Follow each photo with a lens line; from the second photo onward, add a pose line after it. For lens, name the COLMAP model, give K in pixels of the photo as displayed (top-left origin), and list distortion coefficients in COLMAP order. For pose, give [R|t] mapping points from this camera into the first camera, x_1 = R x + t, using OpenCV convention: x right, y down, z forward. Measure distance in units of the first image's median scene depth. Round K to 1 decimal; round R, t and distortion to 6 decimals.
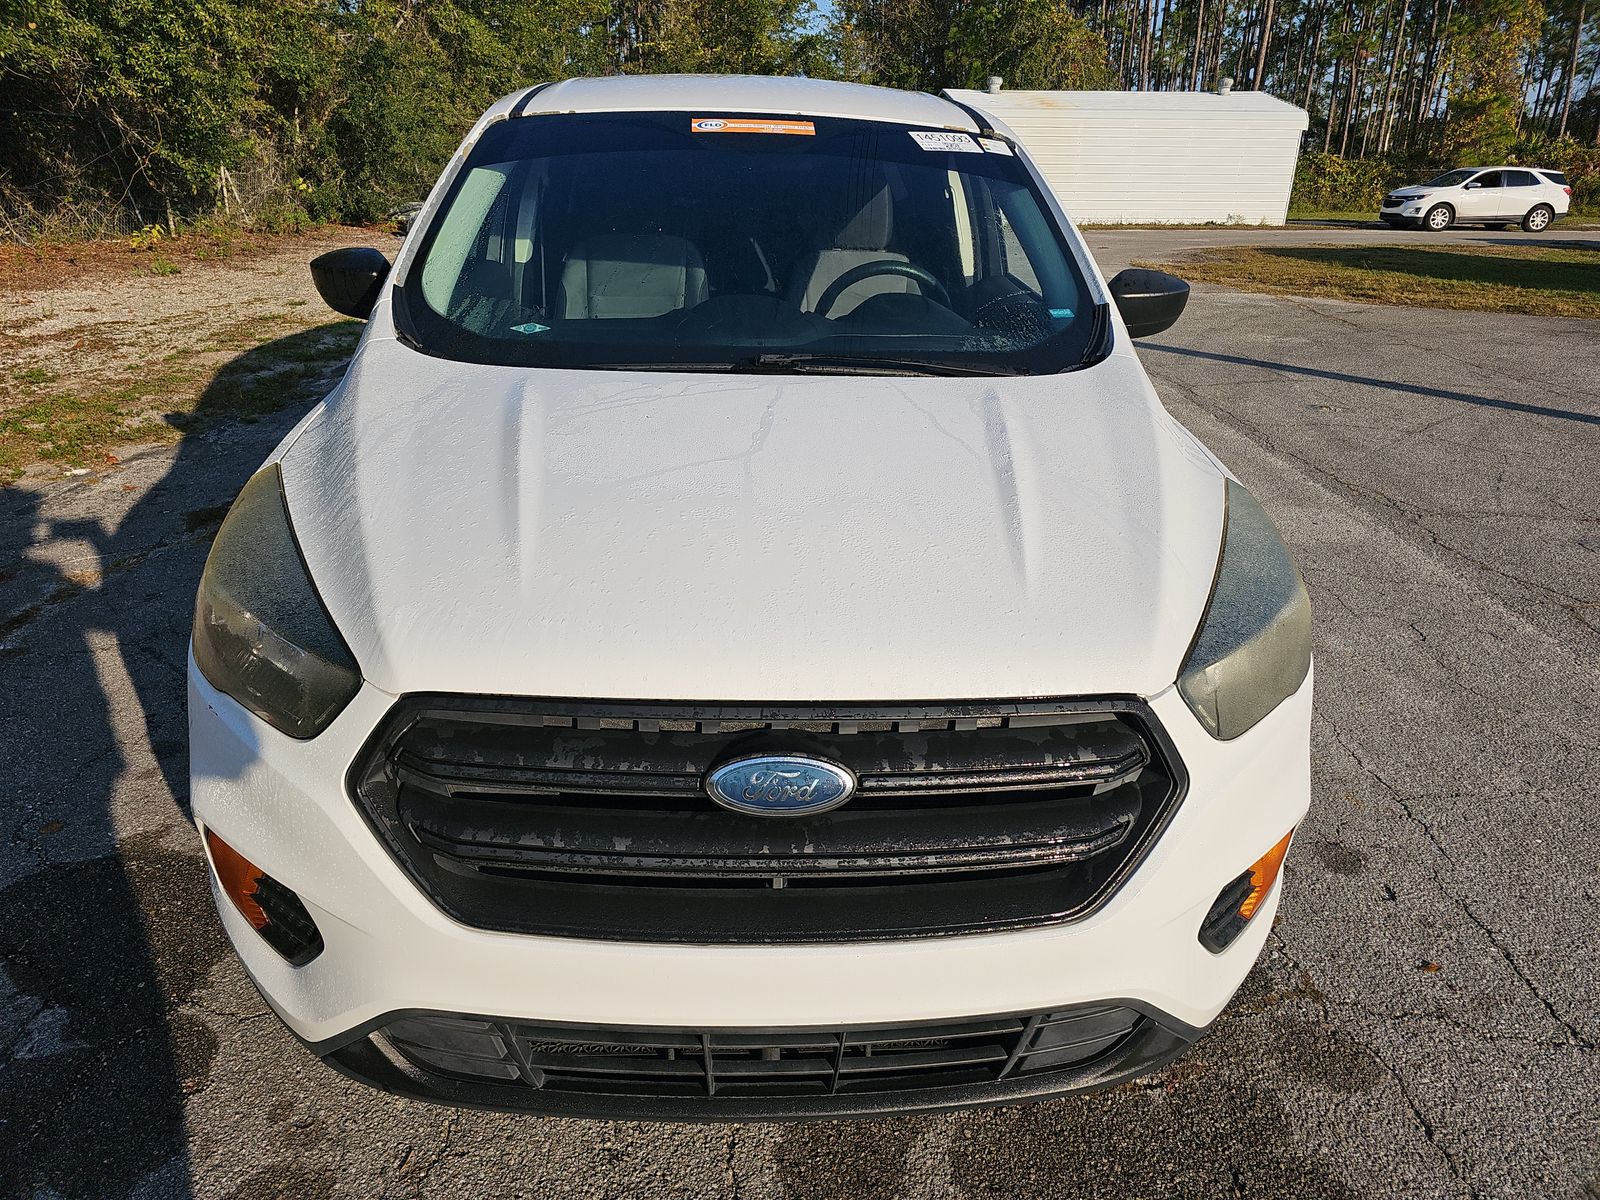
lens RADIAL K [[1088.1, 0, 822.8], [0, 1088.1, 599.7], [0, 0, 1]] dist [0.050210, -0.034597]
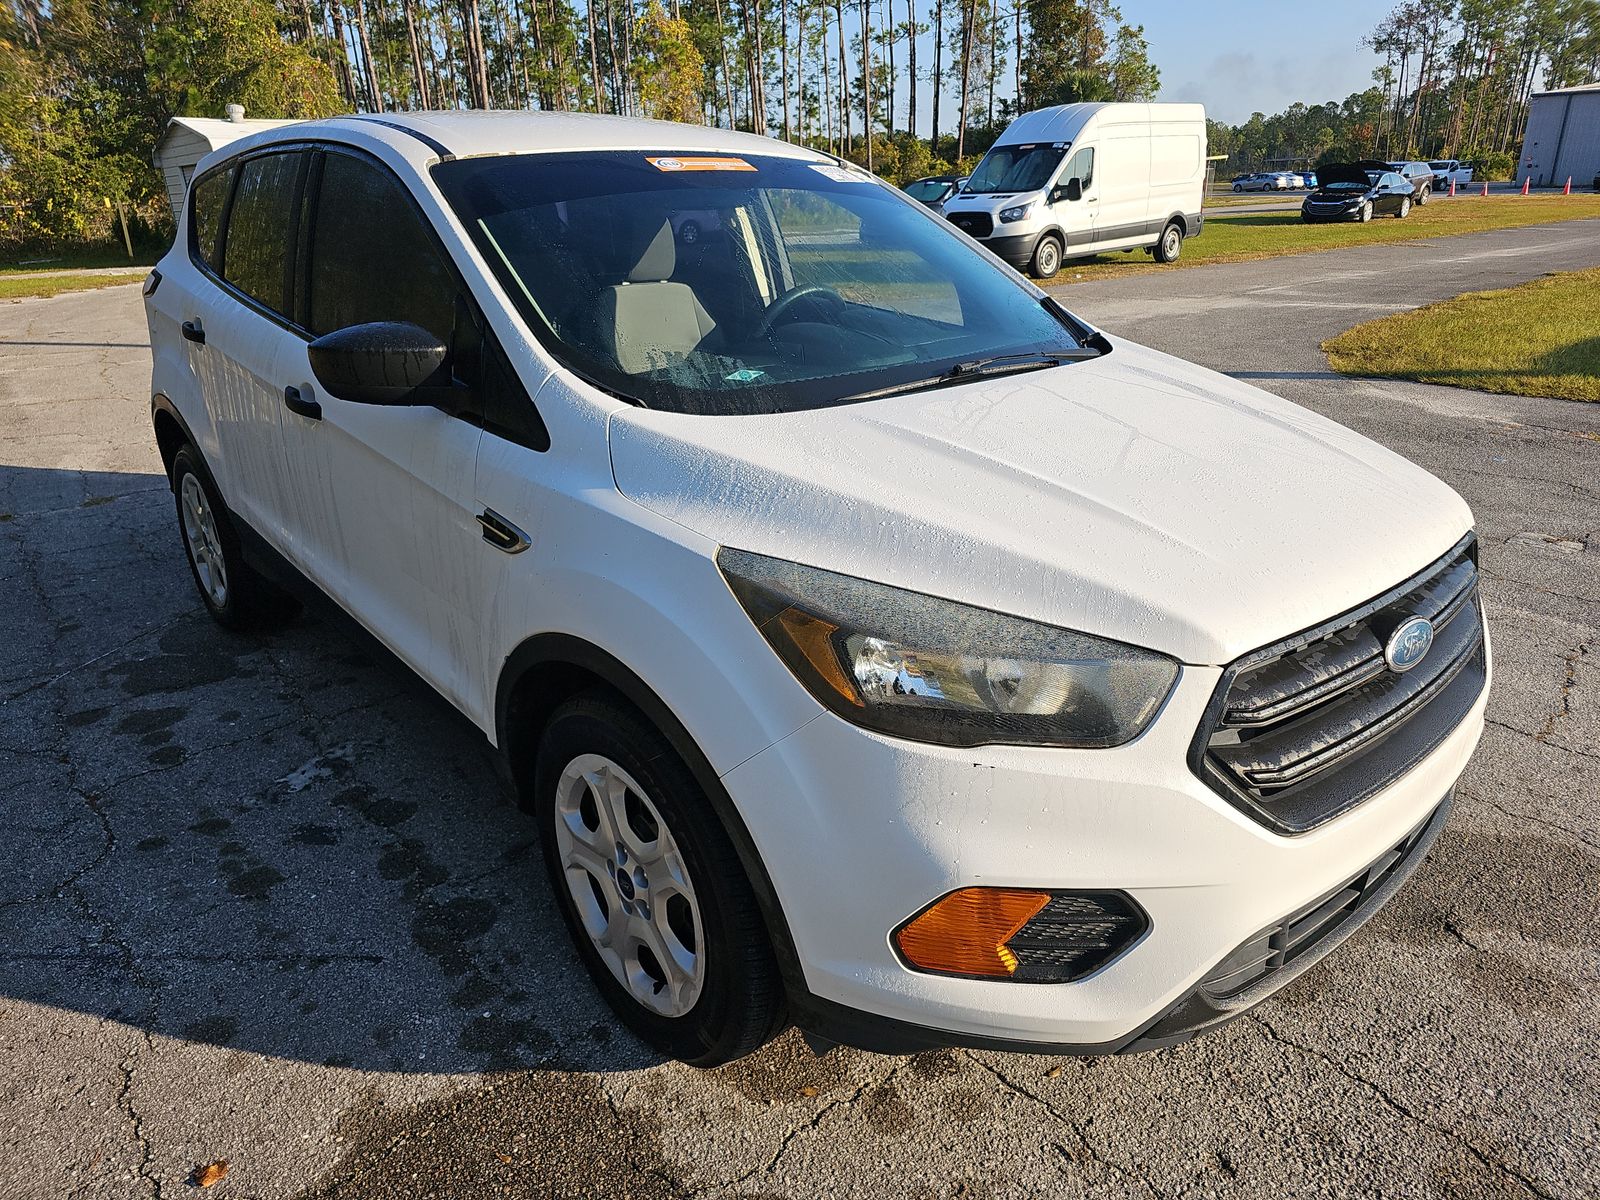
lens RADIAL K [[1088.1, 0, 822.8], [0, 1088.1, 599.7], [0, 0, 1]] dist [0.050210, -0.034597]
pose [[0.779802, -0.252441, 0.572871, -0.529041], [0.265371, 0.962103, 0.062733, -0.061528], [-0.566998, 0.103104, 0.817241, 0.117933]]
